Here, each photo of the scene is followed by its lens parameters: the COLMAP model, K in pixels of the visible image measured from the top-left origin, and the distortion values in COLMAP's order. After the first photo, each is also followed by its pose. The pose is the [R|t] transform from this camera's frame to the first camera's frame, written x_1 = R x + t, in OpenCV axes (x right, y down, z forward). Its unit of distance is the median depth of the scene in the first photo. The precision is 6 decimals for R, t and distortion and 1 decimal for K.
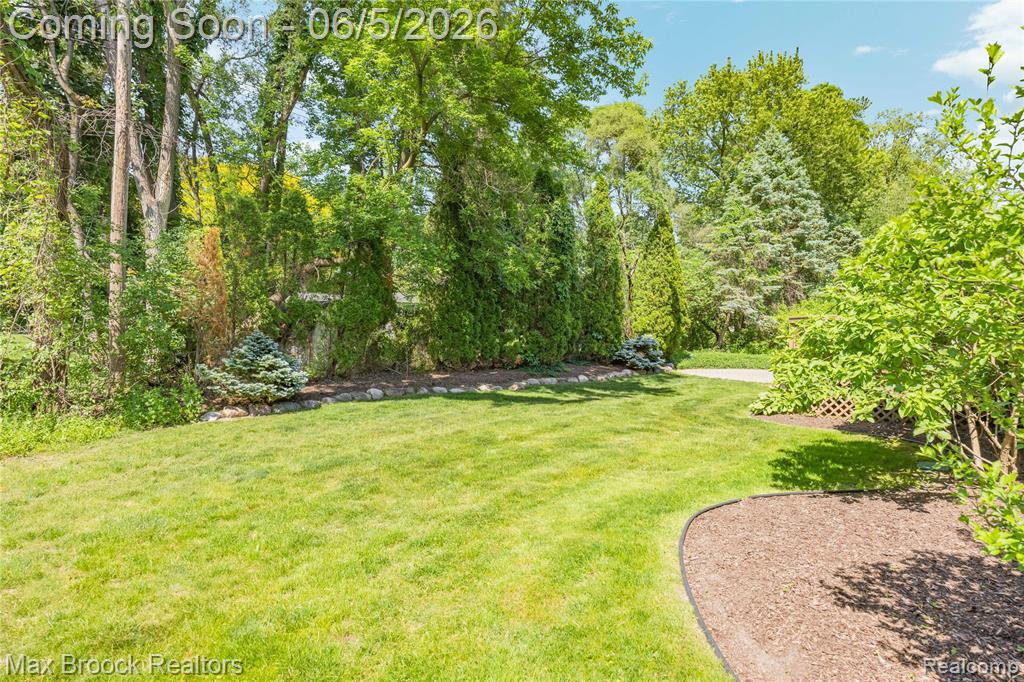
lens RADIAL K [[563.0, 0, 511.7], [0, 563.0, 334.3], [0, 0, 1]] dist [-0.005524, -0.000443]
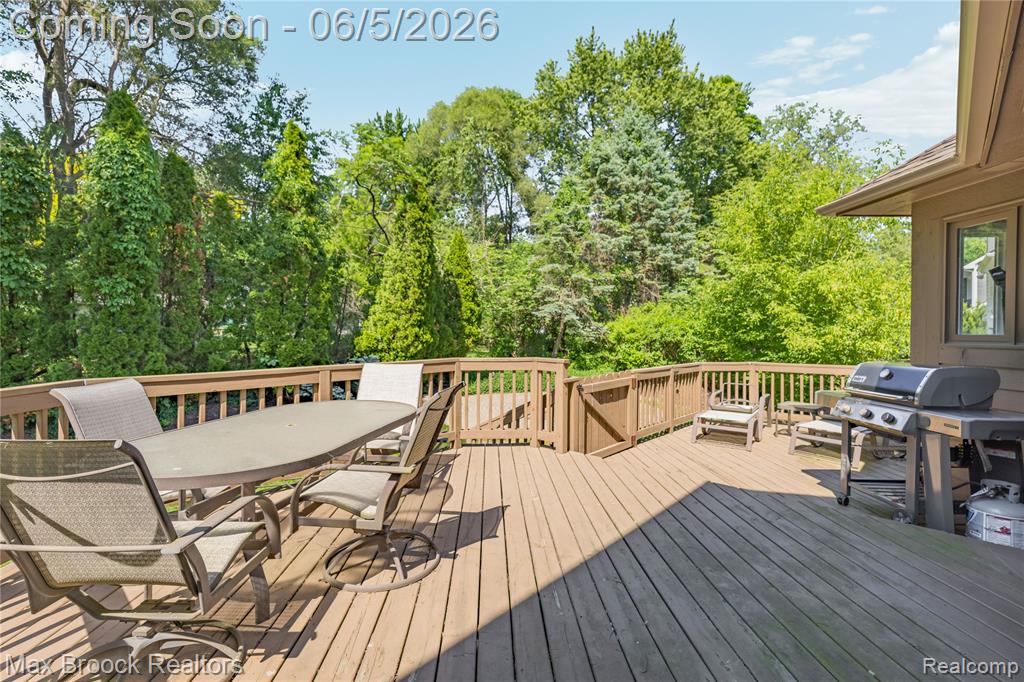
lens RADIAL K [[474.2, 0, 516.9], [0, 474.2, 335.7], [0, 0, 1]] dist [0.003176, 0.000418]
pose [[0.999518, -0.003943, 0.030782, 0.283876], [0.003533, 0.999905, 0.013356, -0.021427], [-0.030832, -0.013241, 0.999437, 0.290685]]
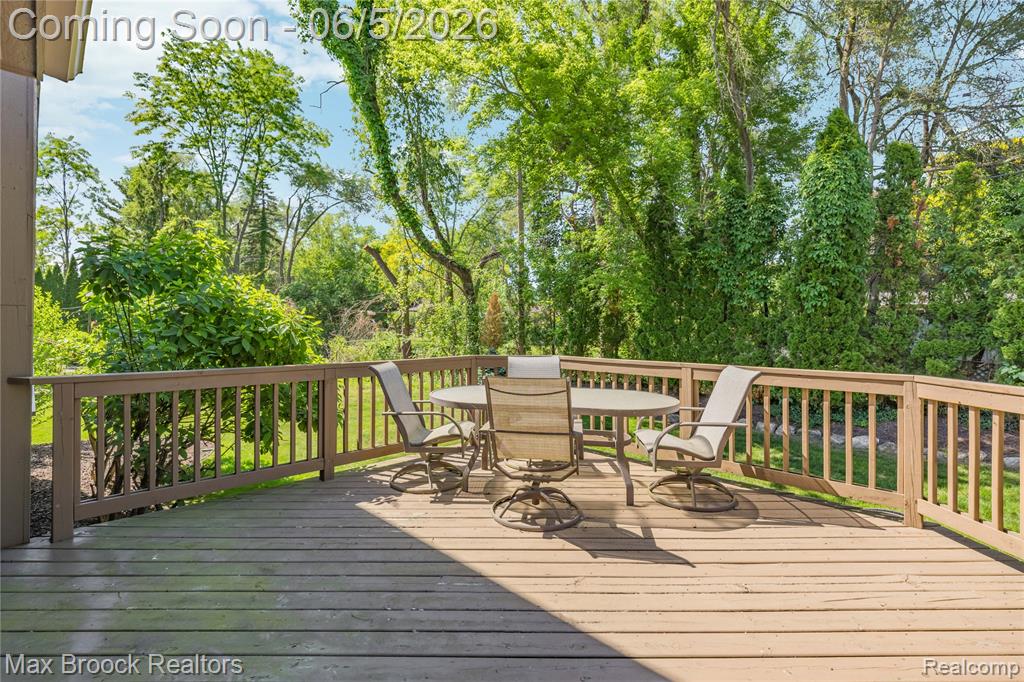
lens RADIAL K [[474.2, 0, 495.9], [0, 474.2, 330.8], [0, 0, 1]] dist [0.003176, 0.000418]
pose [[-0.031117, 0.003005, -0.999511, 0.536489], [-0.005158, 0.999982, 0.003167, -0.019854], [0.999502, 0.005254, -0.031101, 0.527257]]
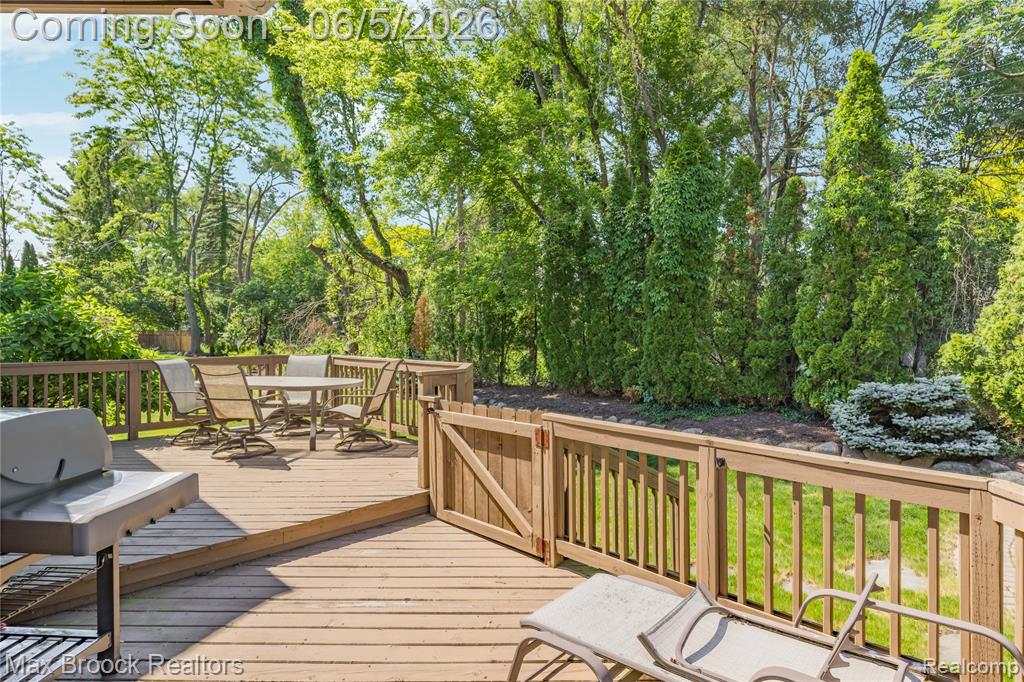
lens RADIAL K [[567.4, 0, 519.2], [0, 567.4, 340.0], [0, 0, 1]] dist [0.005951, -0.003319]
pose [[-0.042822, 0.016136, -0.998952, 0.790442], [0.000715, 0.999870, 0.016120, -0.024302], [0.999082, -0.000024, -0.042828, 0.850026]]
